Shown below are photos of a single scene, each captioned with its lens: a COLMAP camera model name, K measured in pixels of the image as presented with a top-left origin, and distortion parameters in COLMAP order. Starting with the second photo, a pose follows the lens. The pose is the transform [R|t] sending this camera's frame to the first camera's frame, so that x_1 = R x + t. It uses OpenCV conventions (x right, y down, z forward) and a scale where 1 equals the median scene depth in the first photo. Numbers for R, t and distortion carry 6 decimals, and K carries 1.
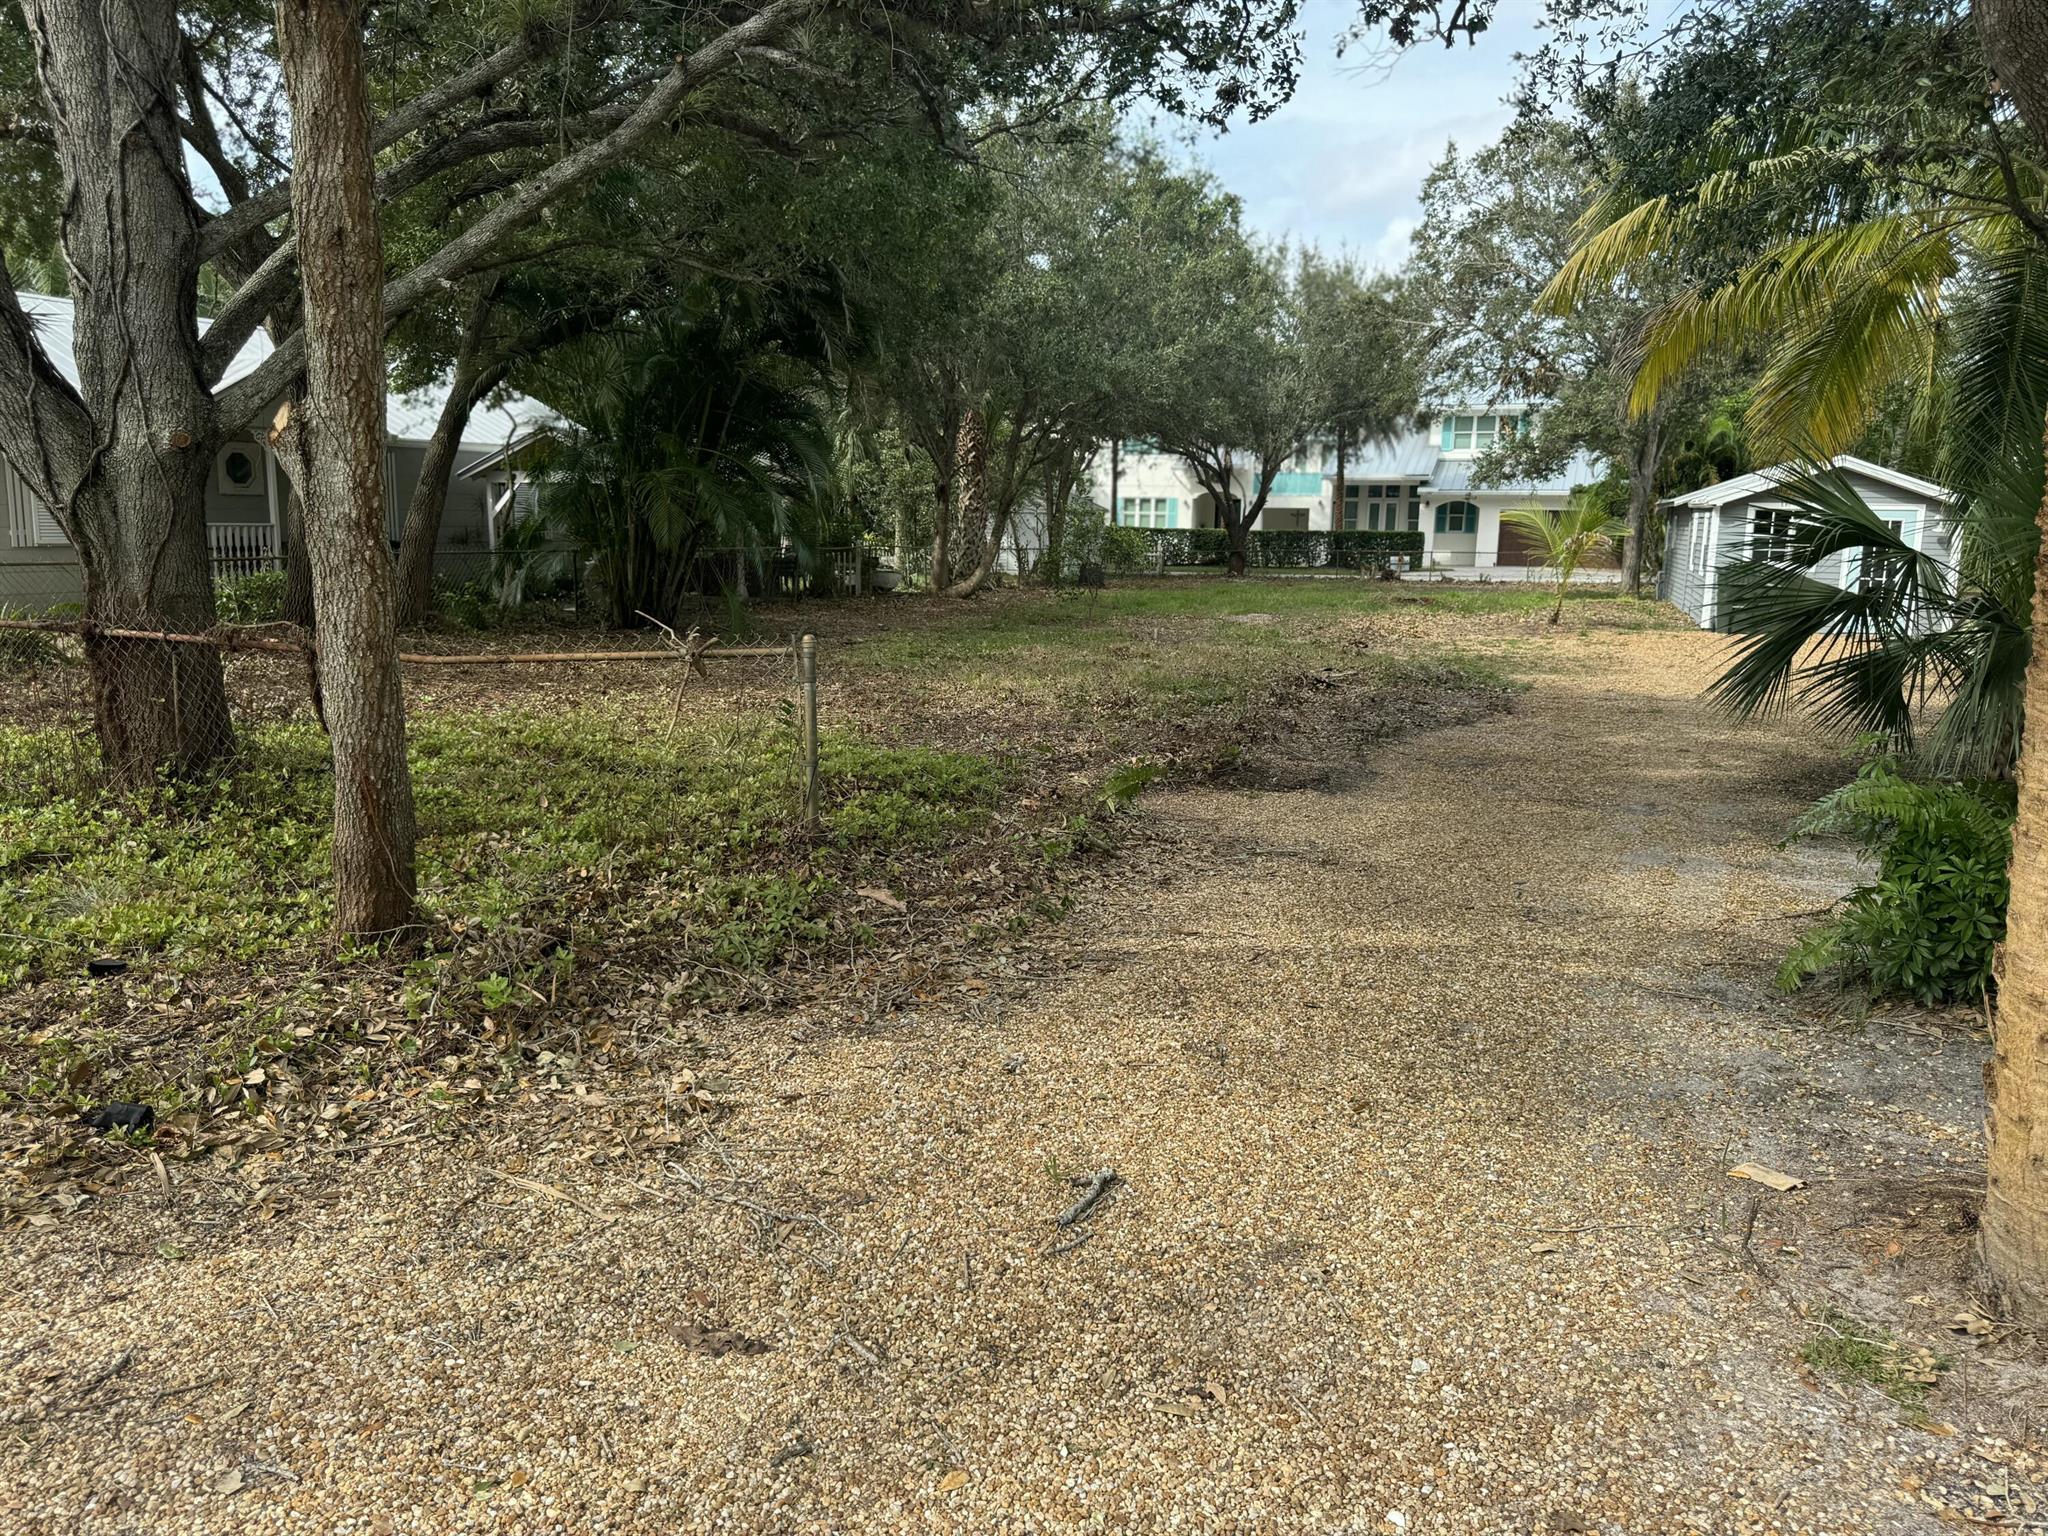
lens RADIAL K [[1469.3, 0, 1008.1], [0, 1469.3, 776.1], [0, 0, 1]] dist [0.041191, -0.021065]
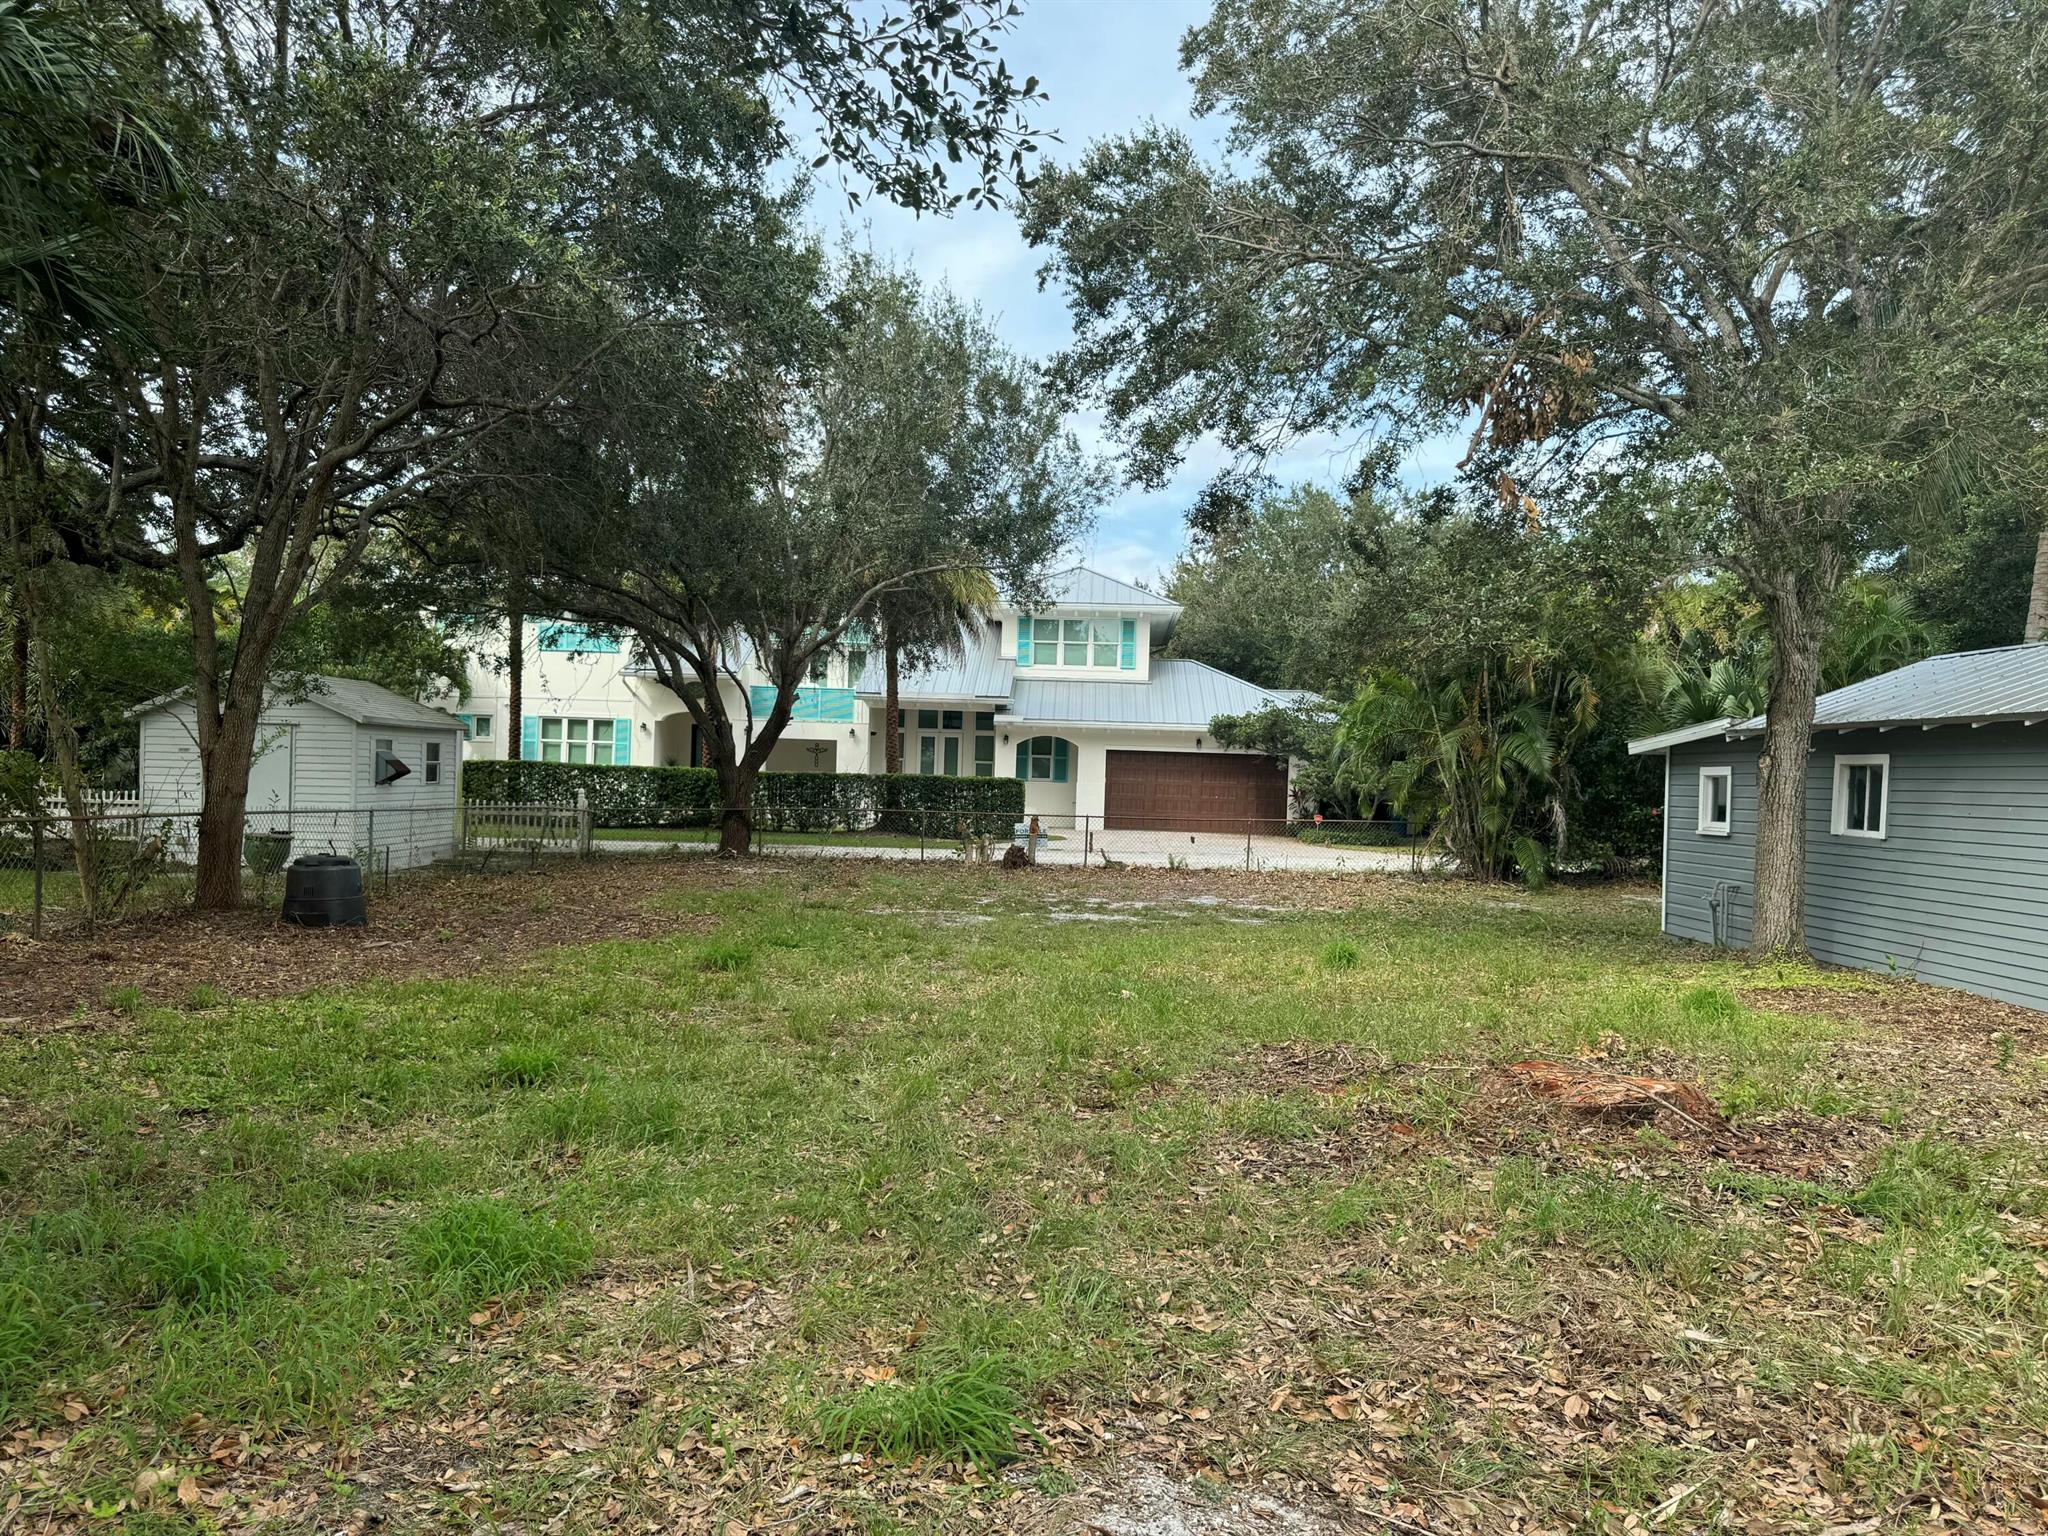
lens RADIAL K [[1469.3, 0, 1093.3], [0, 1469.3, 816.1], [0, 0, 1]] dist [0.041191, -0.021065]
pose [[0.918958, 0.004217, 0.394332, 0.056144], [0.048727, 0.991066, -0.124153, -0.068156], [-0.391332, 0.133306, 0.910543, 0.404524]]
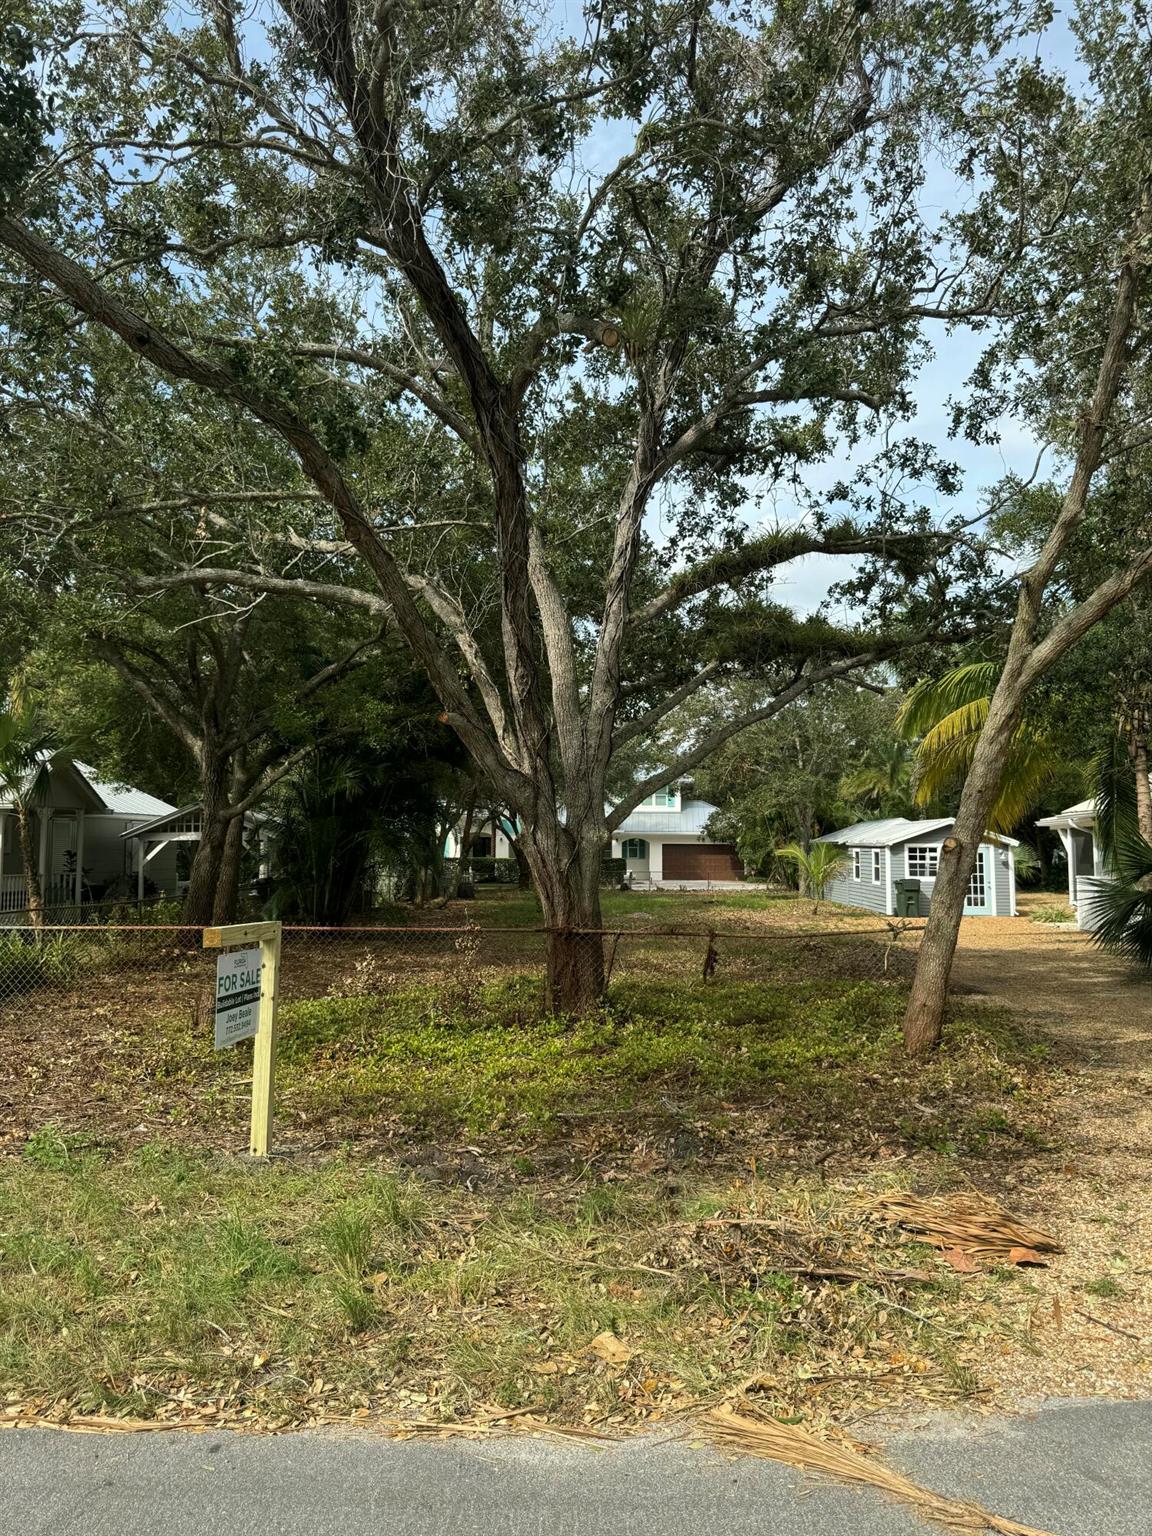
lens RADIAL K [[1102.0, 0, 575.3], [0, 1102.0, 775.3], [0, 0, 1]] dist [0.041191, -0.021065]
pose [[0.951162, 0.008288, 0.308581, -0.116760], [0.064896, 0.971931, -0.226139, 0.003844], [-0.301793, 0.235120, 0.923926, -0.048942]]
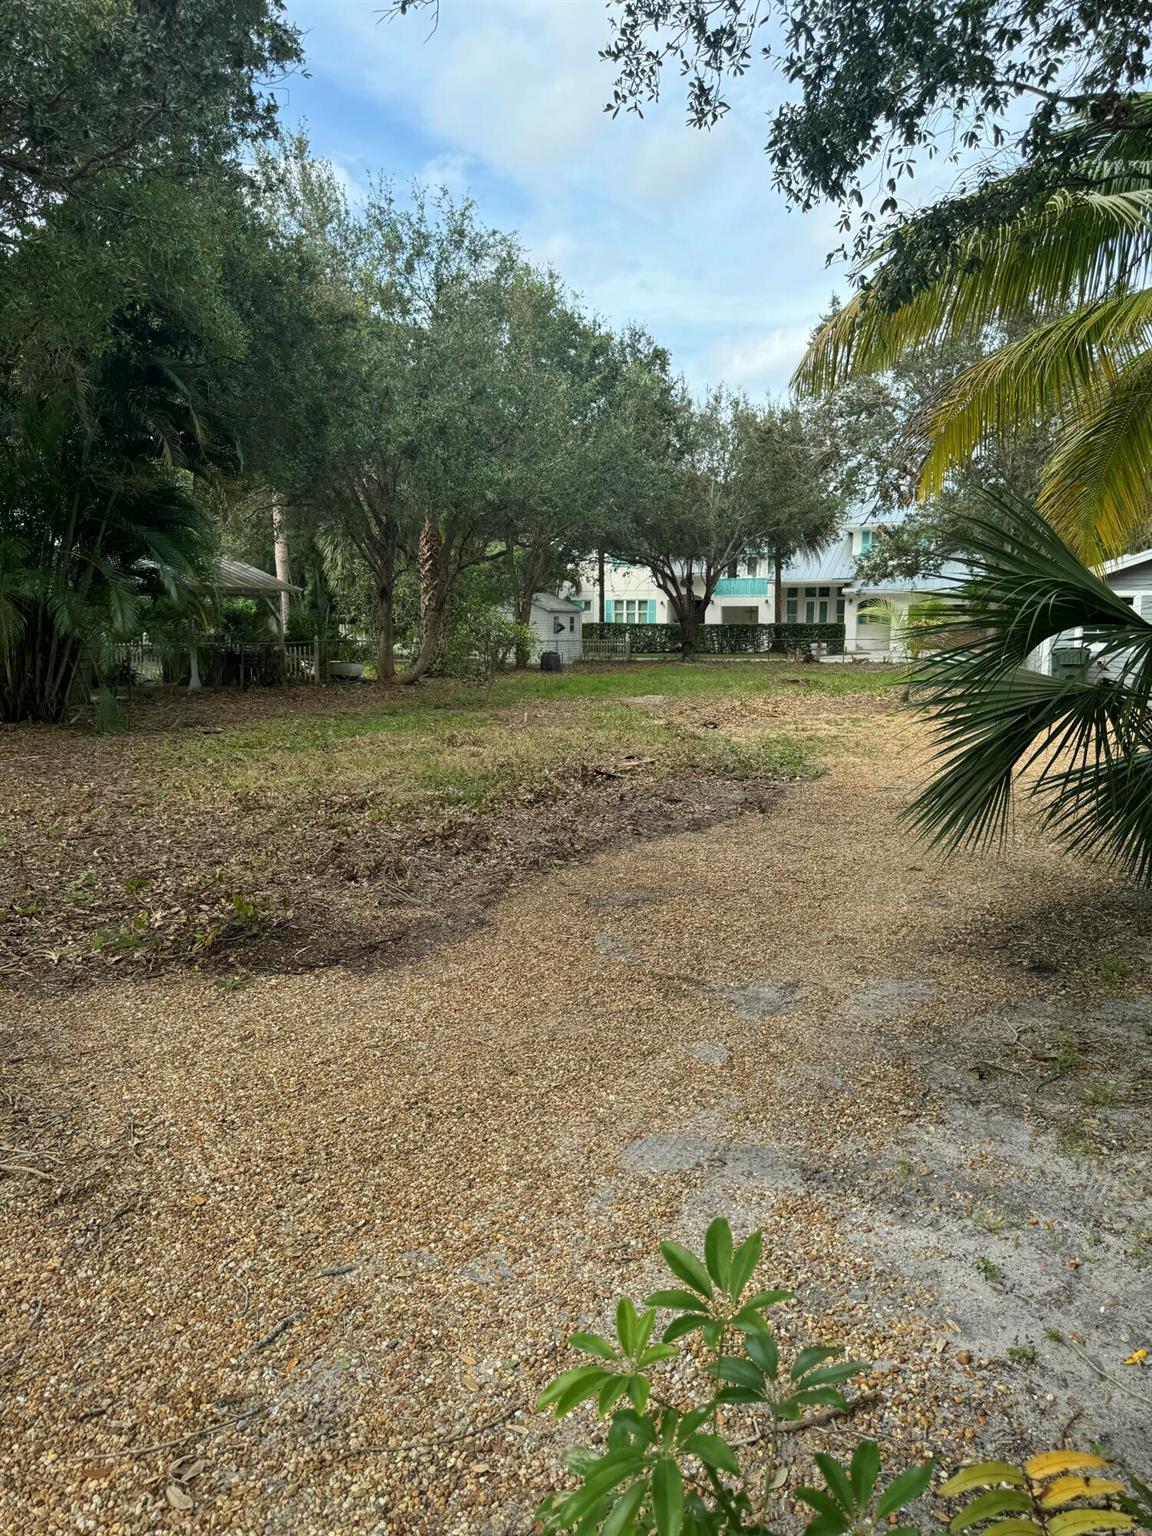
lens RADIAL K [[1102.0, 0, 564.6], [0, 1102.0, 776.0], [0, 0, 1]] dist [0.041191, -0.021065]
pose [[0.999887, -0.014425, -0.004149, 0.045926], [0.014285, 0.999391, -0.031833, -0.009616], [0.004605, 0.031770, 0.999485, 0.065896]]
